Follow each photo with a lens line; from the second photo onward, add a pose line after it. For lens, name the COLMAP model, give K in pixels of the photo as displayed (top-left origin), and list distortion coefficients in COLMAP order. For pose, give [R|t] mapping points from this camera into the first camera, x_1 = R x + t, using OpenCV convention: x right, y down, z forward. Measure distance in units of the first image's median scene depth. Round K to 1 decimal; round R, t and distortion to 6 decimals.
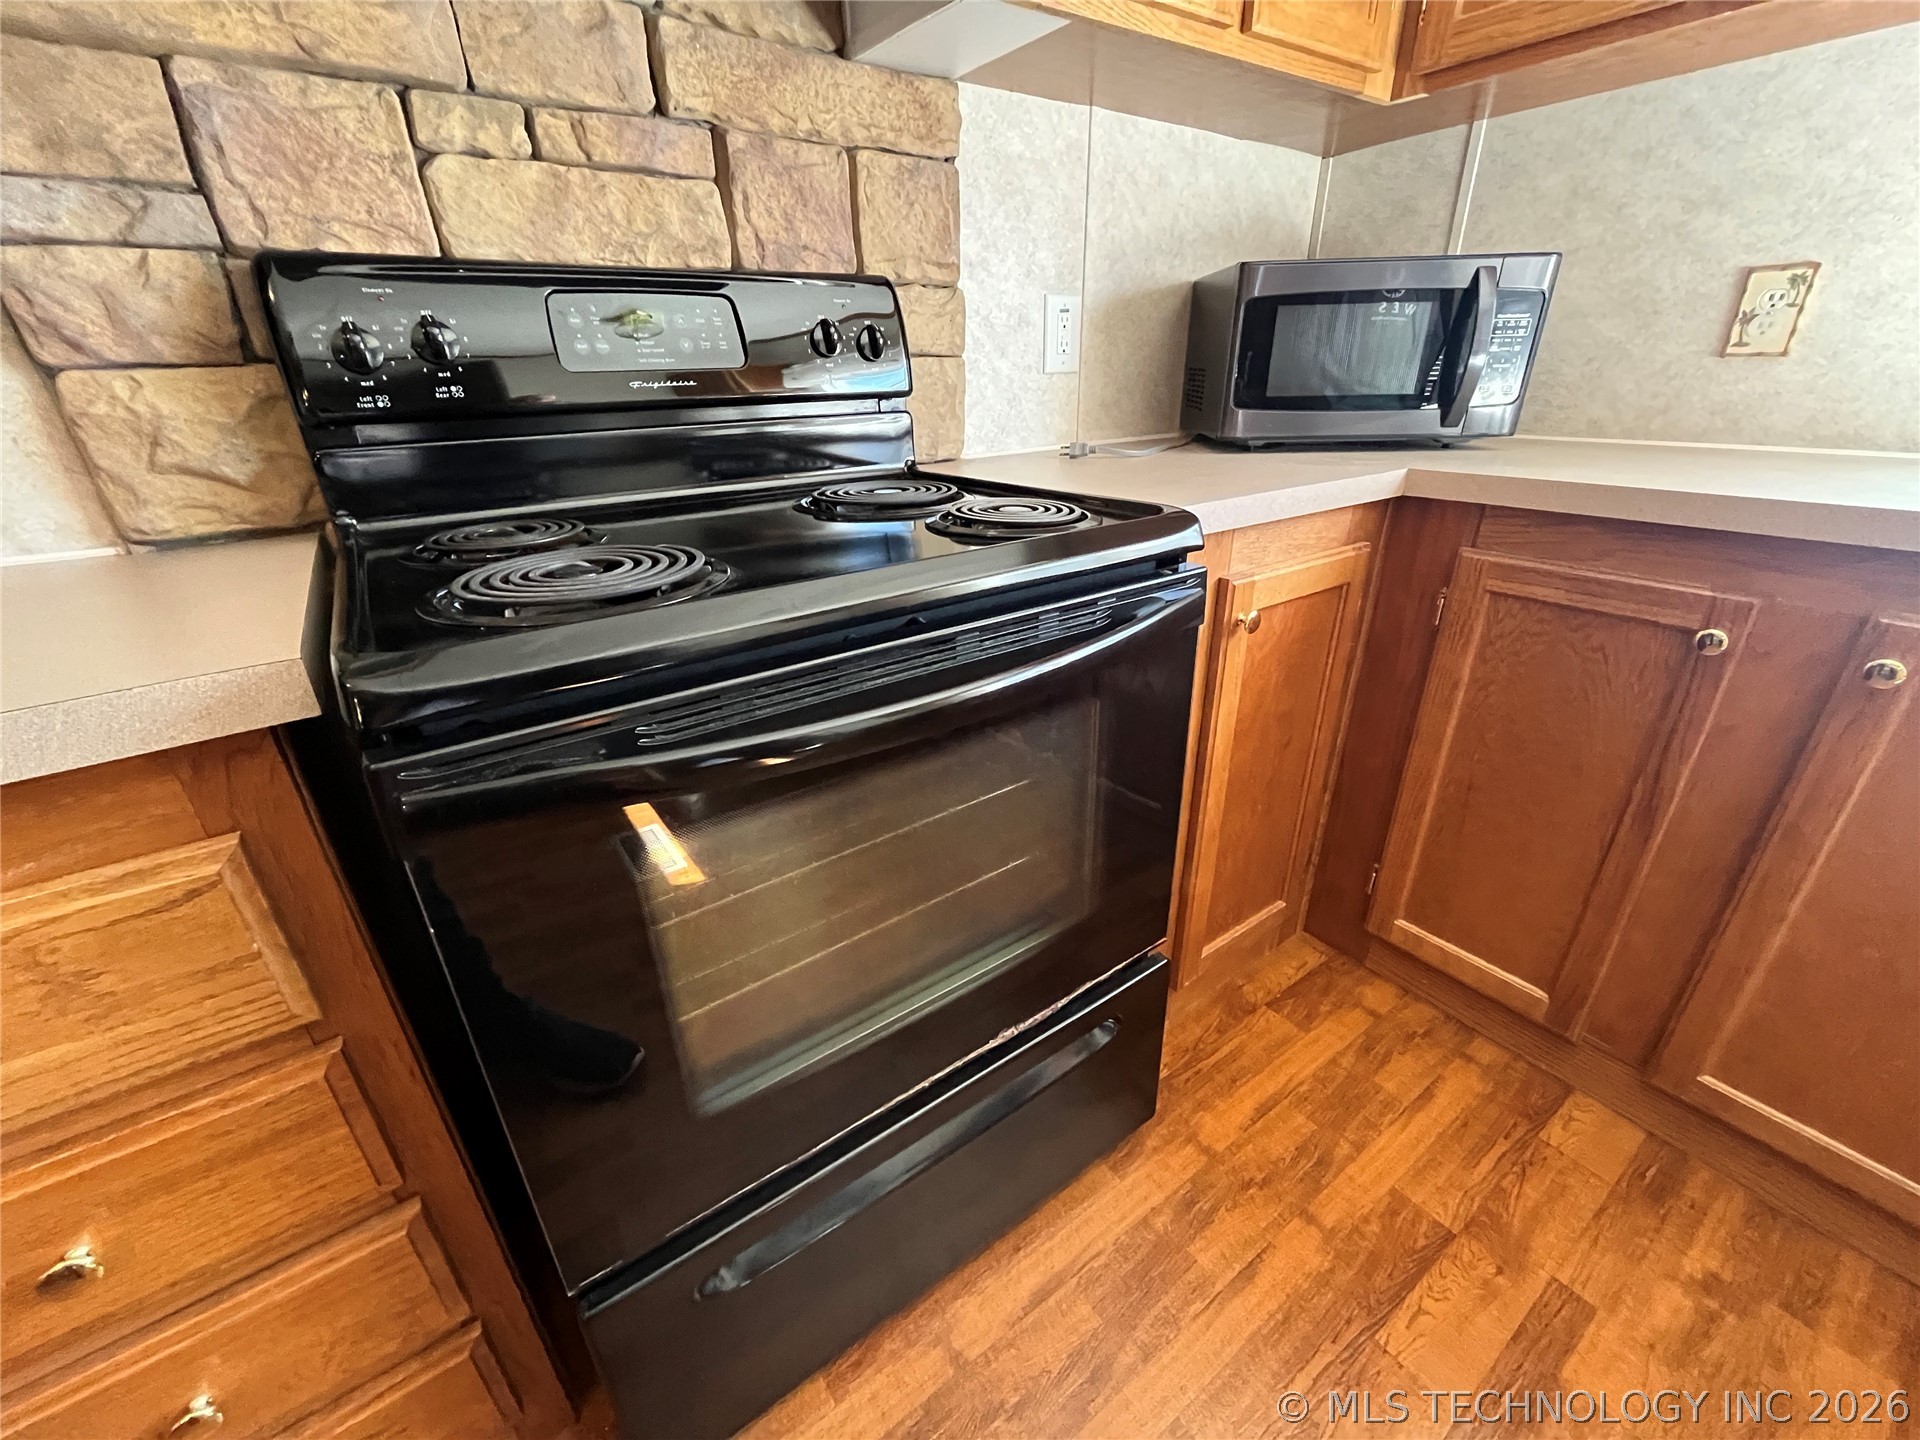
lens RADIAL K [[777.4, 0, 959.3], [0, 777.4, 723.4], [0, 0, 1]] dist [-0.001542, -0.000476]
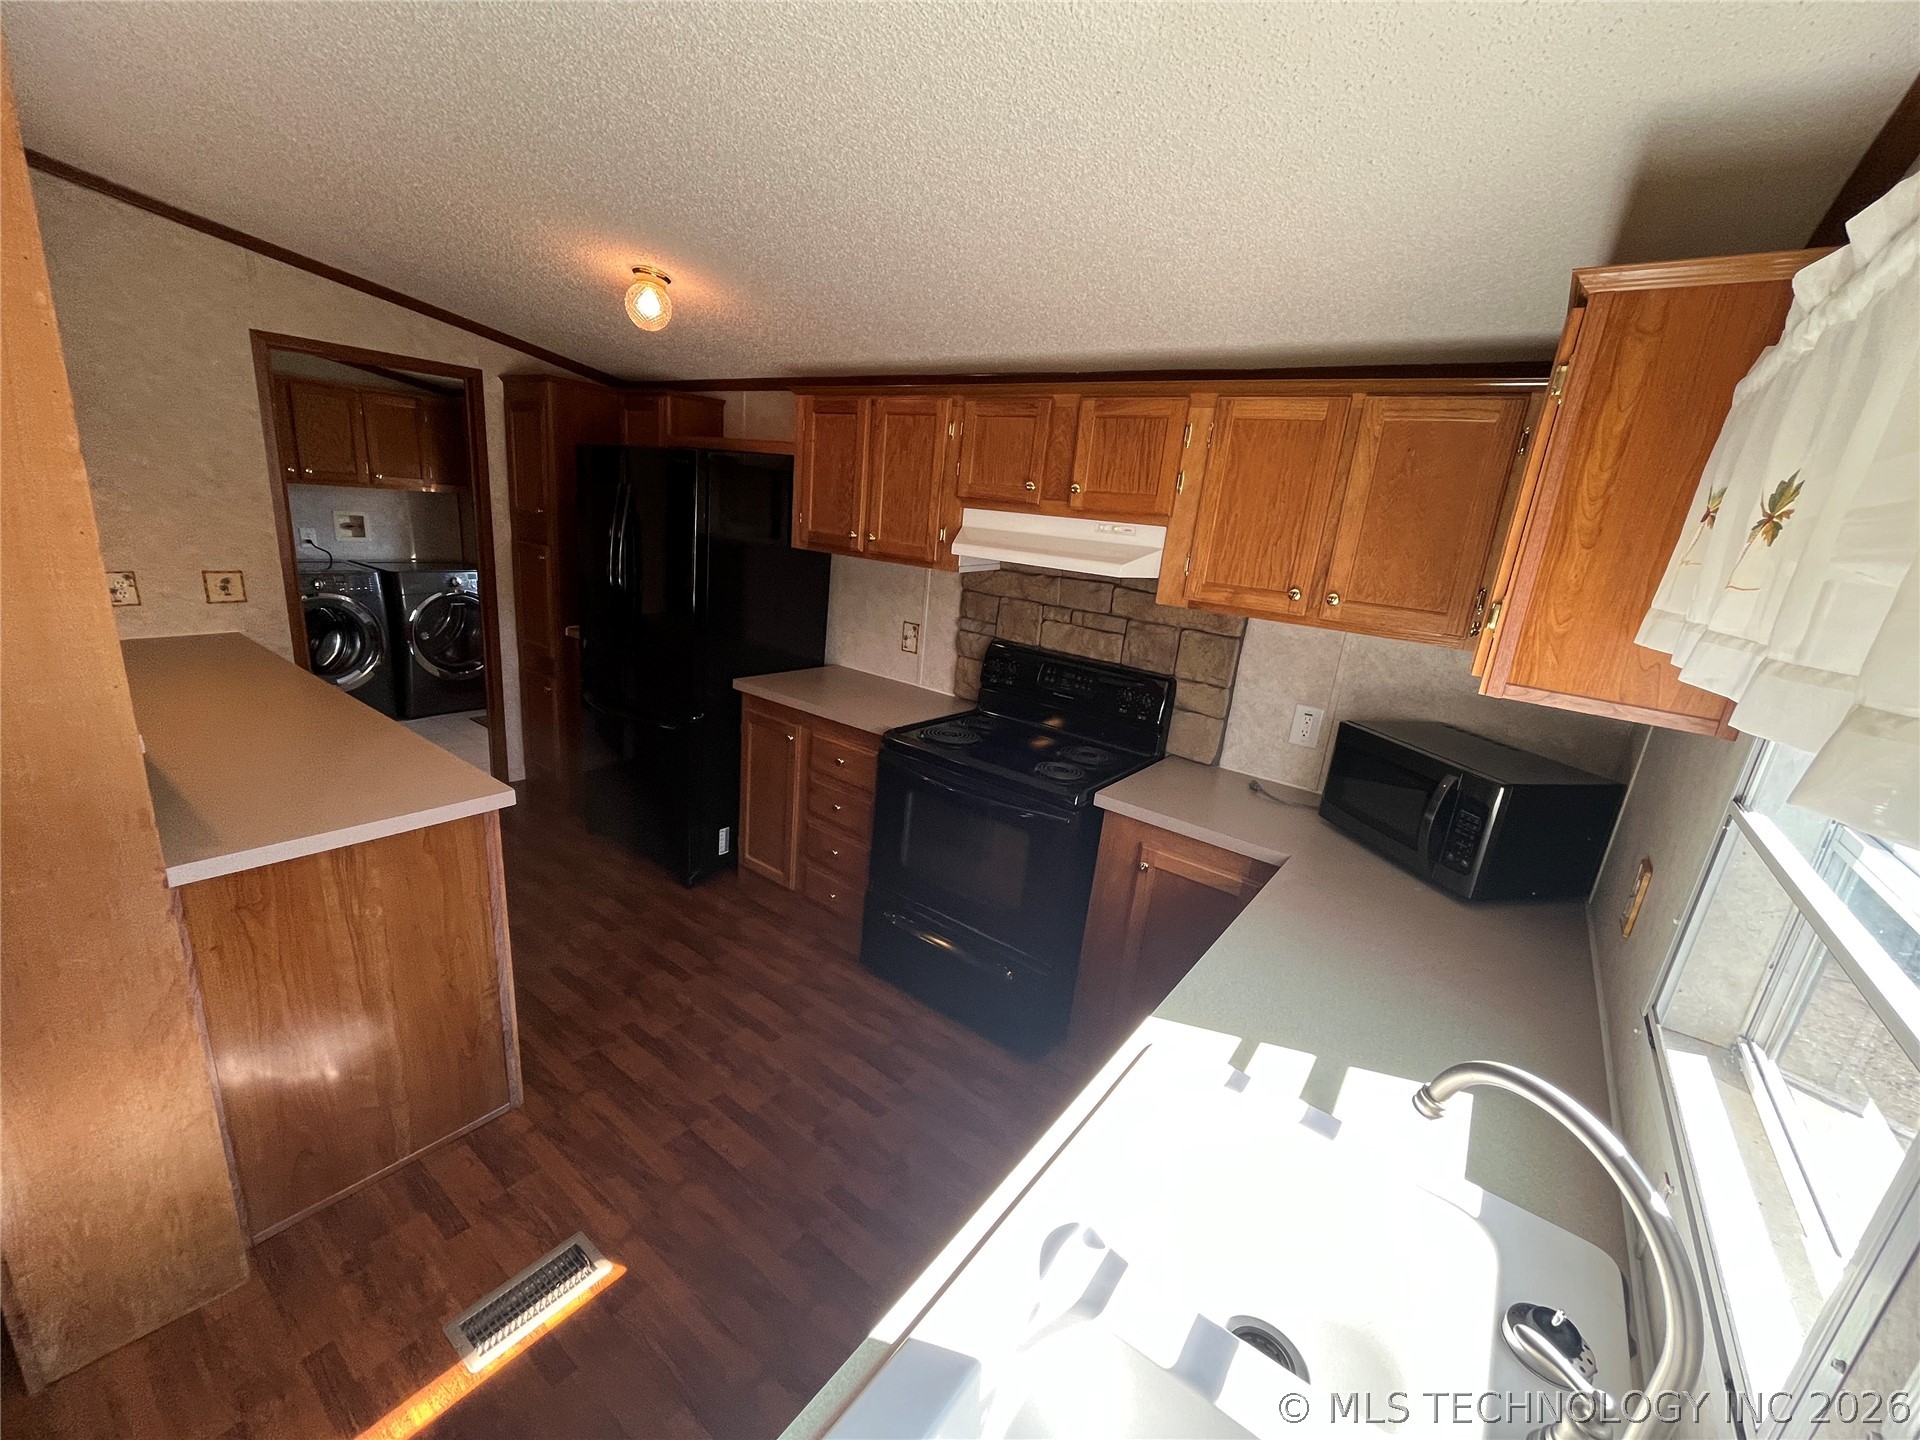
lens RADIAL K [[777.4, 0, 958.4], [0, 777.4, 724.7], [0, 0, 1]] dist [-0.001542, -0.000476]
pose [[0.304096, 0.306208, -0.902088, 2.122755], [-0.501750, 0.856428, 0.121568, -0.490053], [0.809798, 0.415654, 0.414076, -0.468620]]
